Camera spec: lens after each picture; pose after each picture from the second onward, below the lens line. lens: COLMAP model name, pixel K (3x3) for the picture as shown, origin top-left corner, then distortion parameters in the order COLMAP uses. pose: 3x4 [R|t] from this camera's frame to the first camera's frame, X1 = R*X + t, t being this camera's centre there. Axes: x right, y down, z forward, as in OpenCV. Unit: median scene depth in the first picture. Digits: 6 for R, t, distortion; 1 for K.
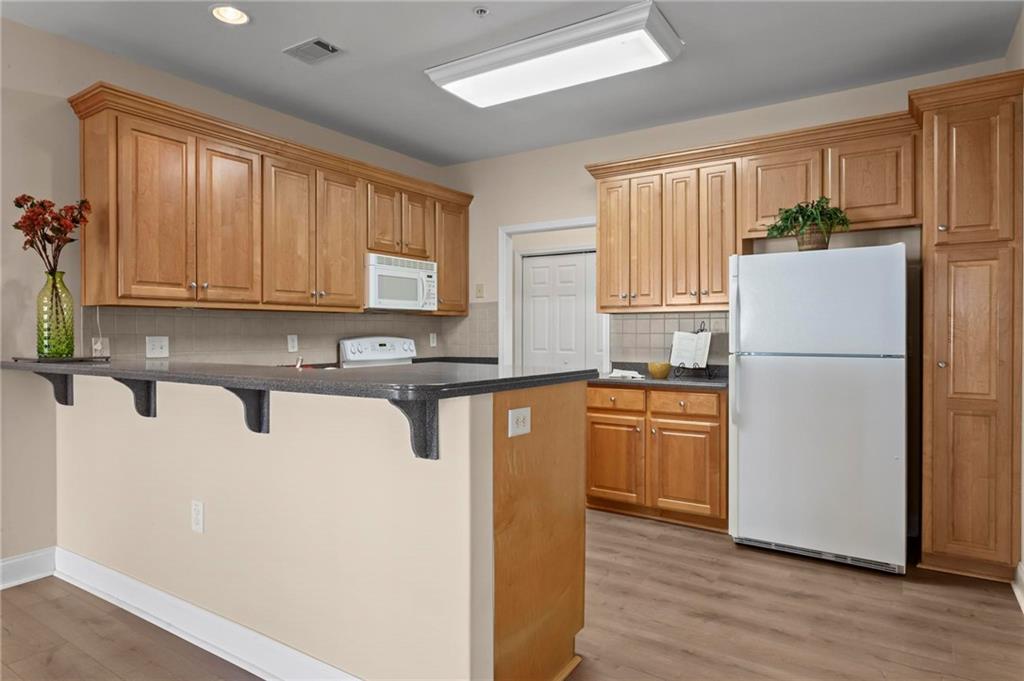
lens RADIAL K [[605.0, 0, 504.1], [0, 605.0, 336.1], [0, 0, 1]] dist [-0.025645, 0.000406]
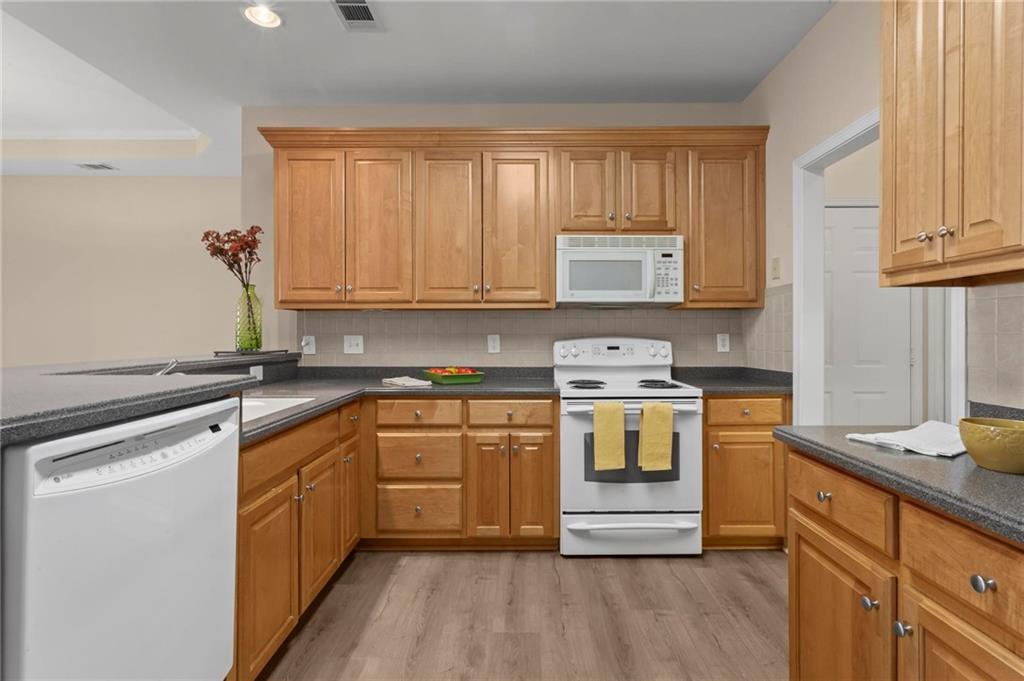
lens RADIAL K [[493.4, 0, 527.3], [0, 493.4, 333.5], [0, 0, 1]] dist [-0.003811, 0.002035]
pose [[0.551434, 0.000269, -0.834219, 0.313174], [-0.006501, 0.999971, -0.003975, -0.001034], [0.834193, 0.007615, 0.551419, 0.595635]]
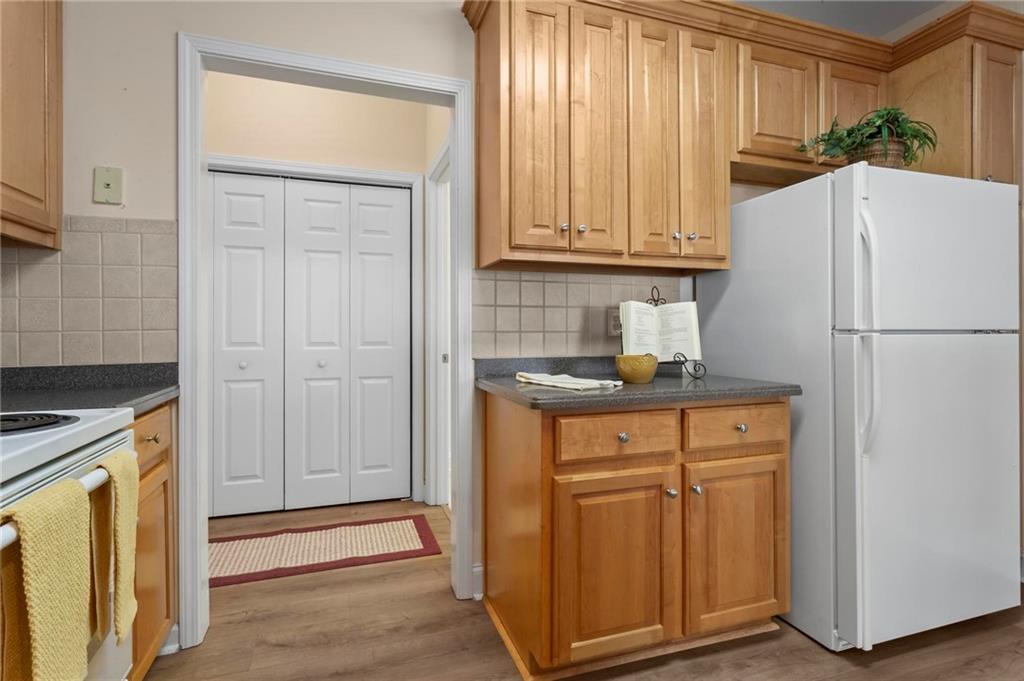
lens RADIAL K [[493.4, 0, 510.2], [0, 493.4, 333.7], [0, 0, 1]] dist [-0.003811, 0.002035]
pose [[0.614891, -0.002829, 0.788607, -0.155209], [0.007812, 0.999966, -0.002504, 0.022944], [-0.788574, 0.007700, 0.614892, 0.759263]]
